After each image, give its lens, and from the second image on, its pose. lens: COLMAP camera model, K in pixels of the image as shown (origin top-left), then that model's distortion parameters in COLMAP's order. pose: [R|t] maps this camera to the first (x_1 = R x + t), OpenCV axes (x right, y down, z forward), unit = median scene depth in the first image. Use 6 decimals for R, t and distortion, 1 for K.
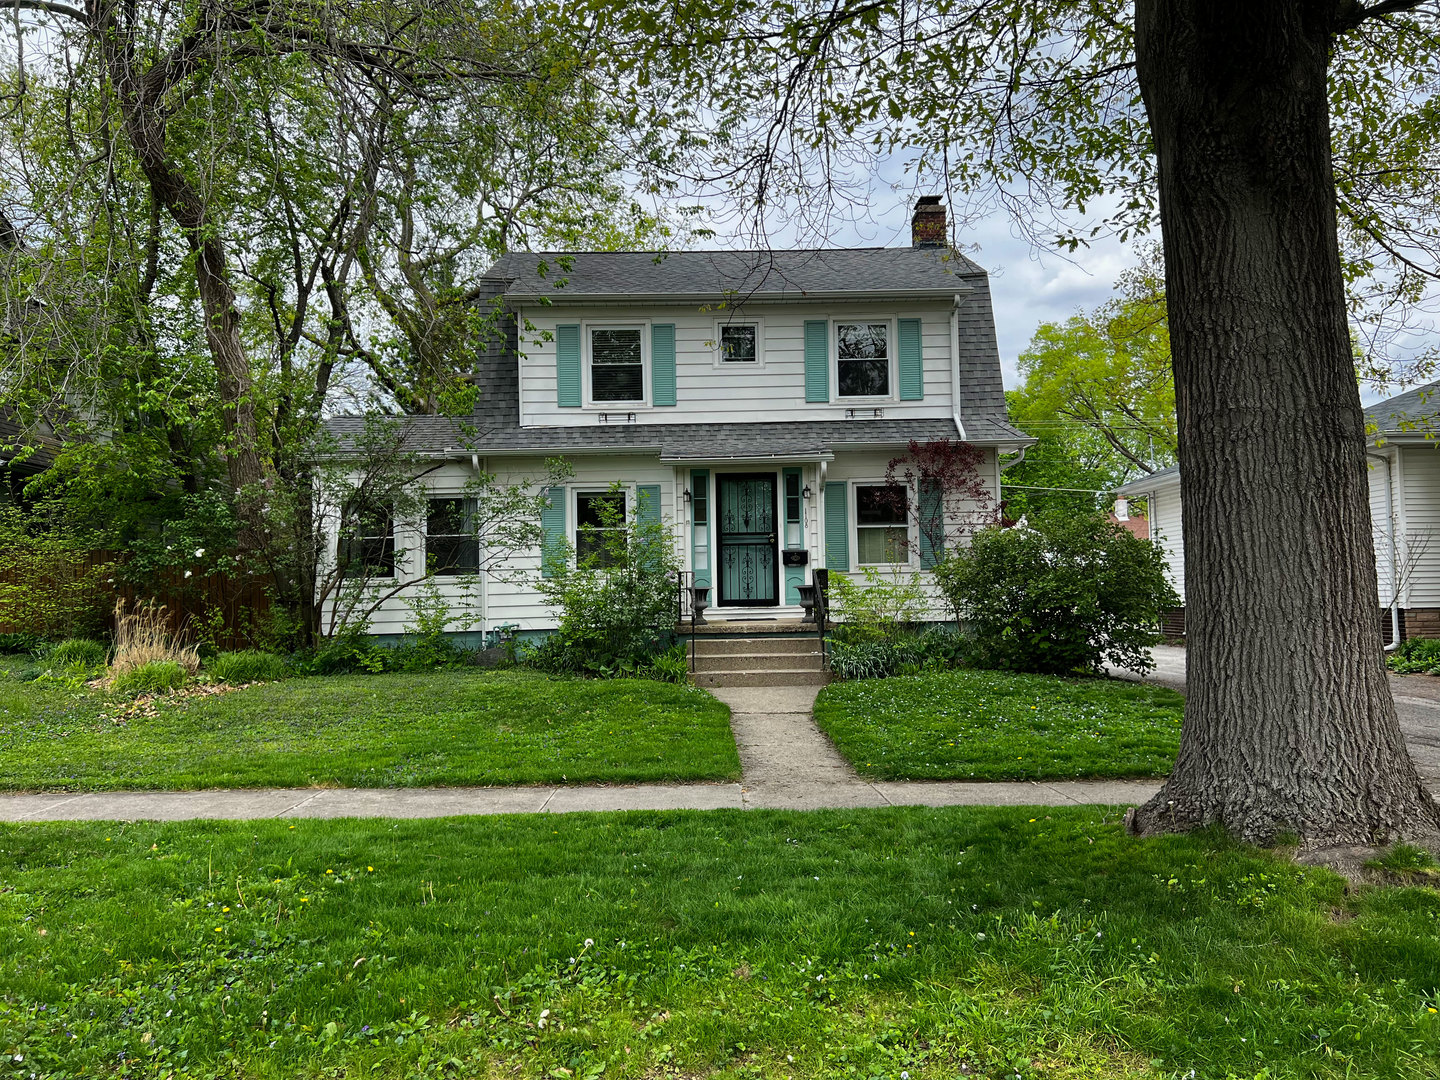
lens RADIAL K [[1126.2, 0, 720.0], [0, 1126.2, 540.0], [0, 0, 1]] dist [0.099667, -0.208685]
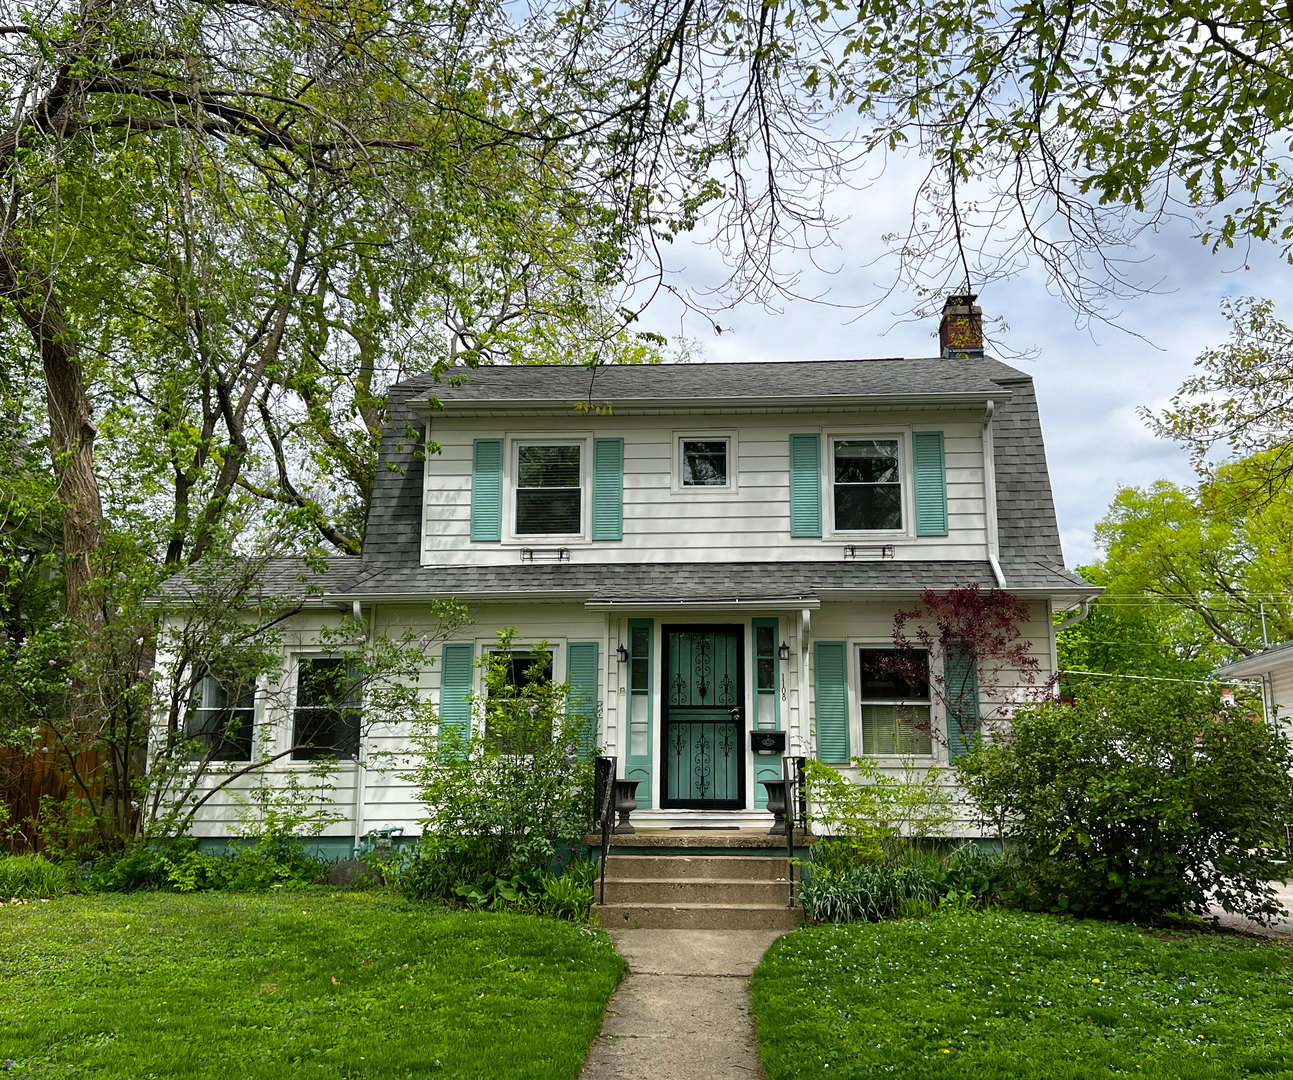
lens RADIAL K [[1232.8, 0, 671.5], [0, 1232.8, 541.6], [0, 0, 1]] dist [0.147889, -0.411049]
pose [[0.996913, 0.005887, -0.078289, 0.065421], [-0.018094, 0.987568, -0.156148, 0.013856], [0.076396, 0.157083, 0.984626, 0.183857]]
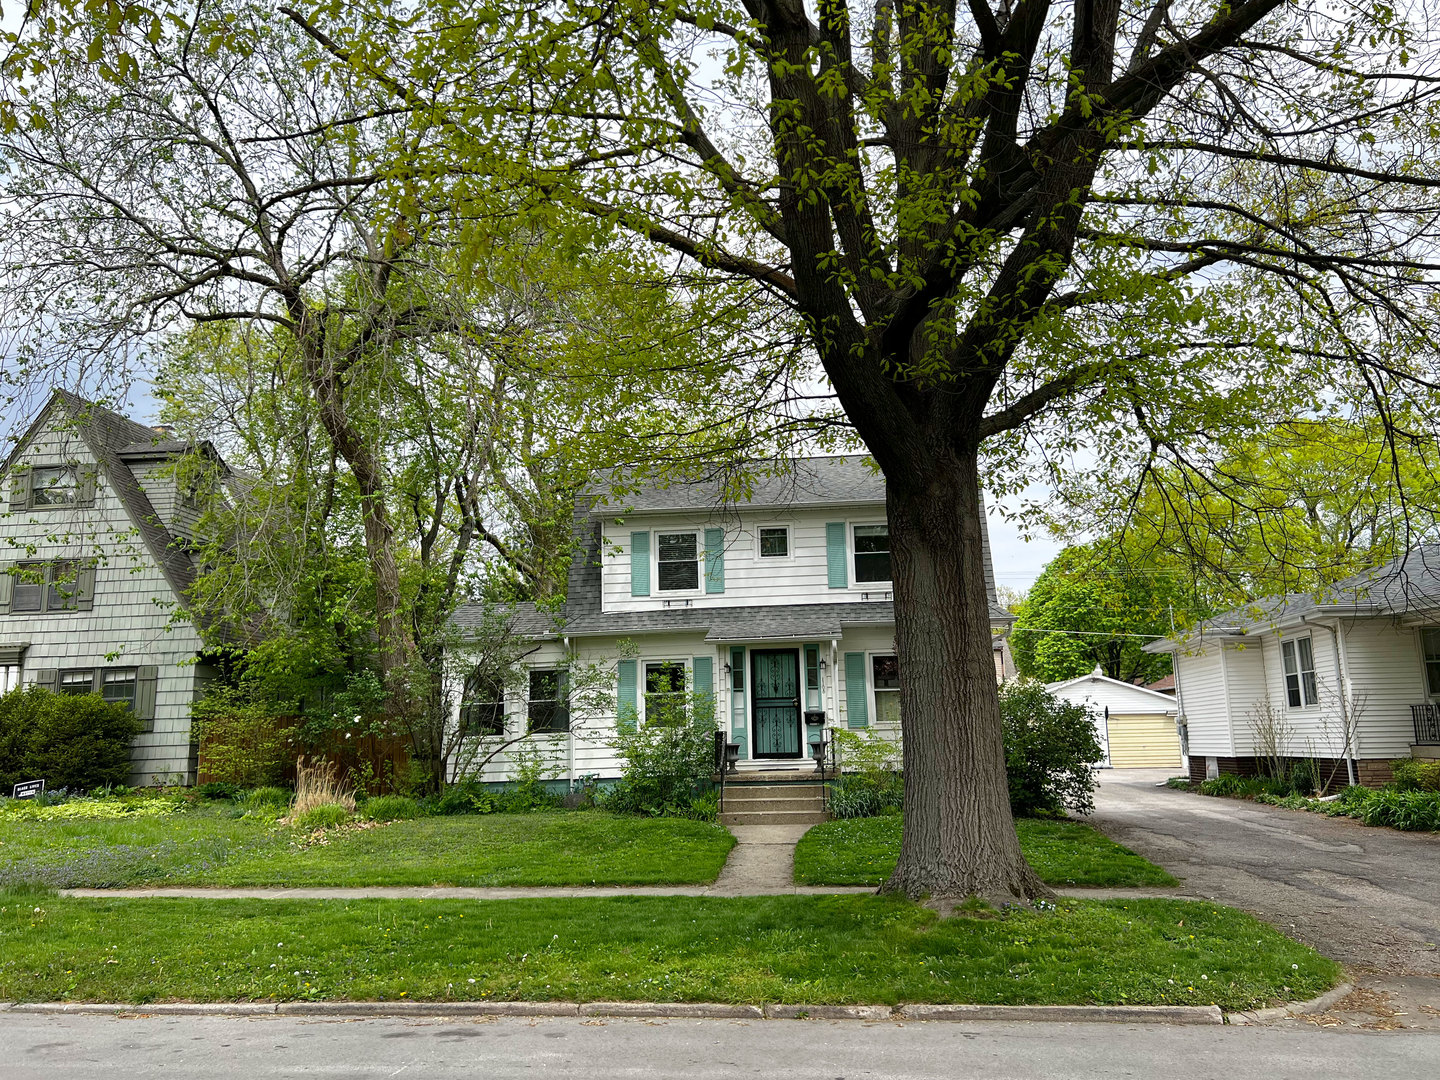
lens RADIAL K [[1175.6, 0, 723.8], [0, 1175.6, 482.4], [0, 0, 1]] dist [0.061996, -0.088901]
pose [[0.993193, -0.029453, -0.112699, 0.119446], [0.010863, 0.986709, -0.162136, -0.030518], [0.115977, 0.159808, 0.980312, -0.321519]]
